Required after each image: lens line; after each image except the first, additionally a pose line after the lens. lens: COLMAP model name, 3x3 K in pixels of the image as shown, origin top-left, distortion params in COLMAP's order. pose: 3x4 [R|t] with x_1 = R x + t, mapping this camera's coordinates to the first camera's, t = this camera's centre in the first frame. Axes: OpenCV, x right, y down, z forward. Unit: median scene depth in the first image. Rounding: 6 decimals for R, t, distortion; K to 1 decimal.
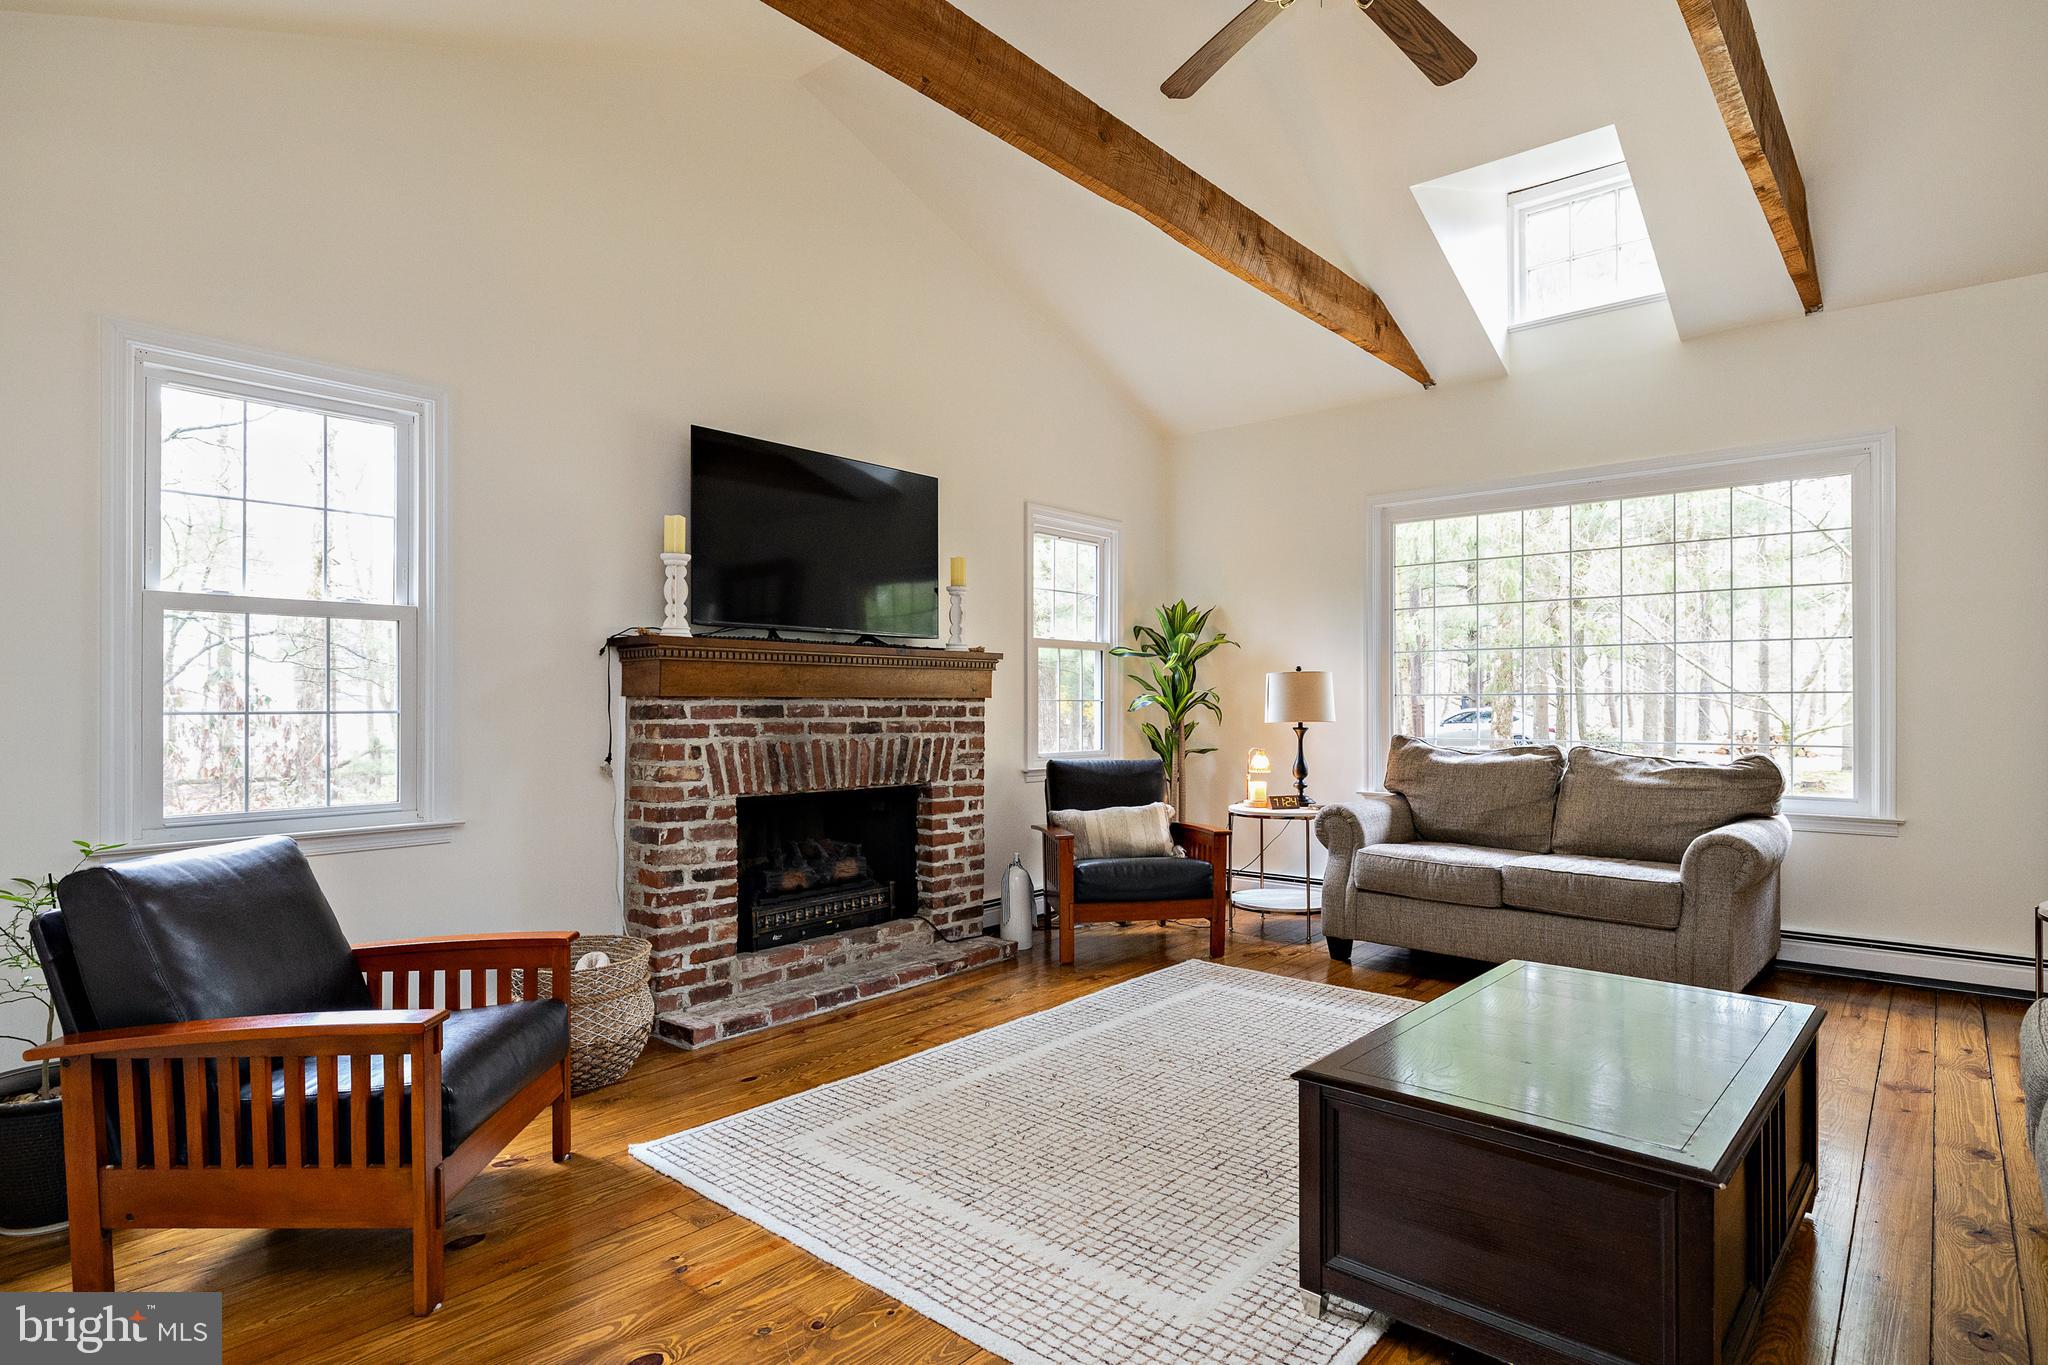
lens RADIAL K [[1066.2, 0, 964.0], [0, 1066.2, 704.2], [0, 0, 1]] dist [-0.002602, 0.000134]
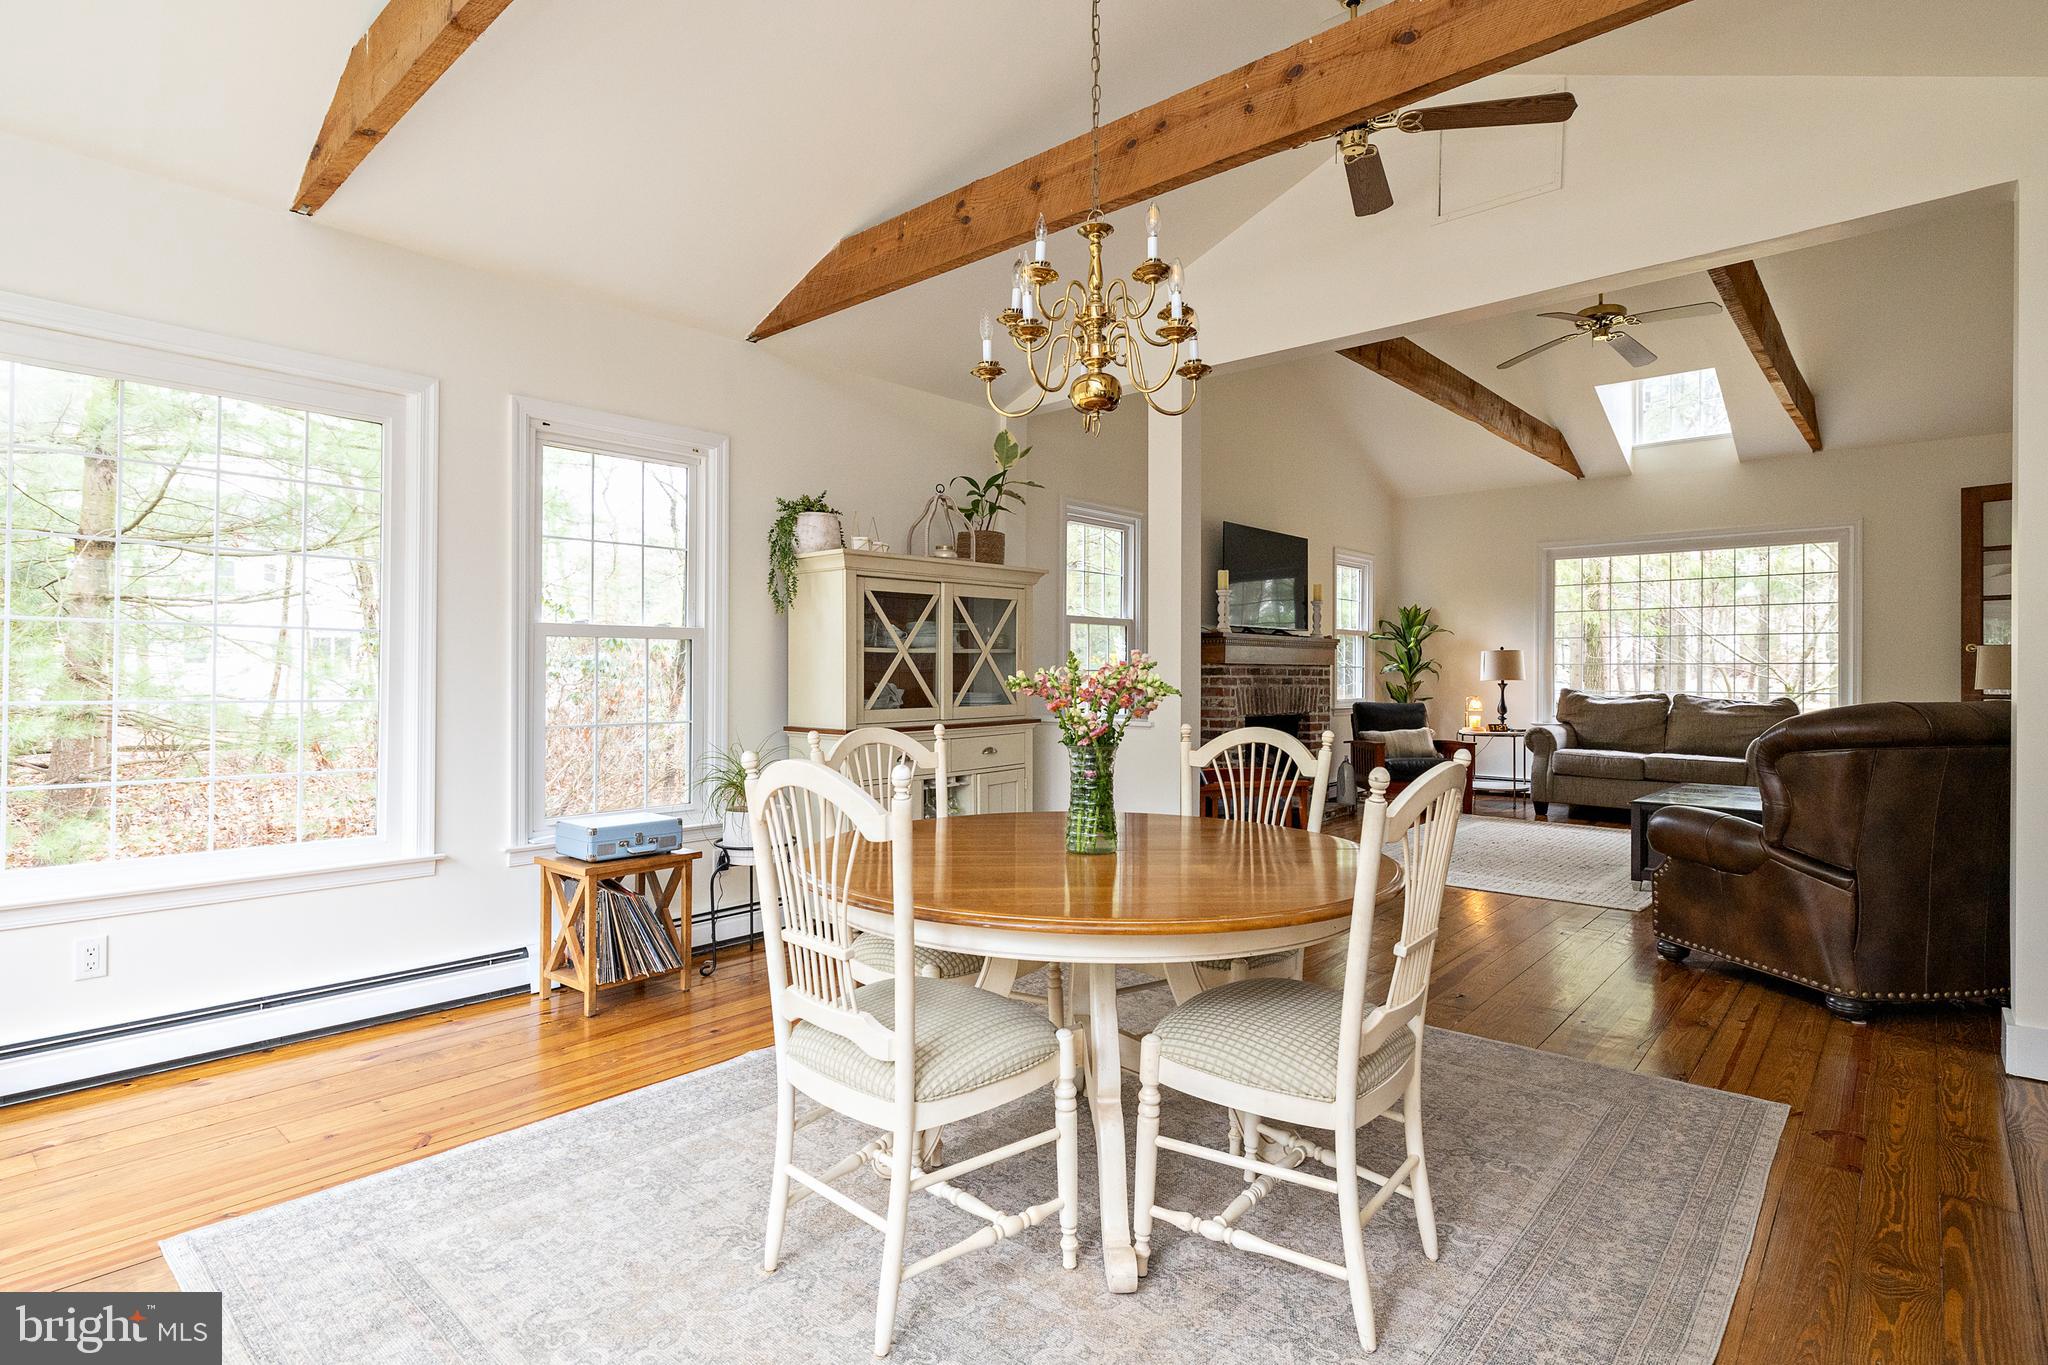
lens RADIAL K [[980.0, 0, 987.1], [0, 980.0, 676.2], [0, 0, 1]] dist [-0.009411, 0.002200]
pose [[0.999763, 0.005008, -0.021208, -0.505803], [-0.004873, 0.999968, 0.006400, 0.004944], [0.021239, -0.006295, 0.999755, -0.604397]]
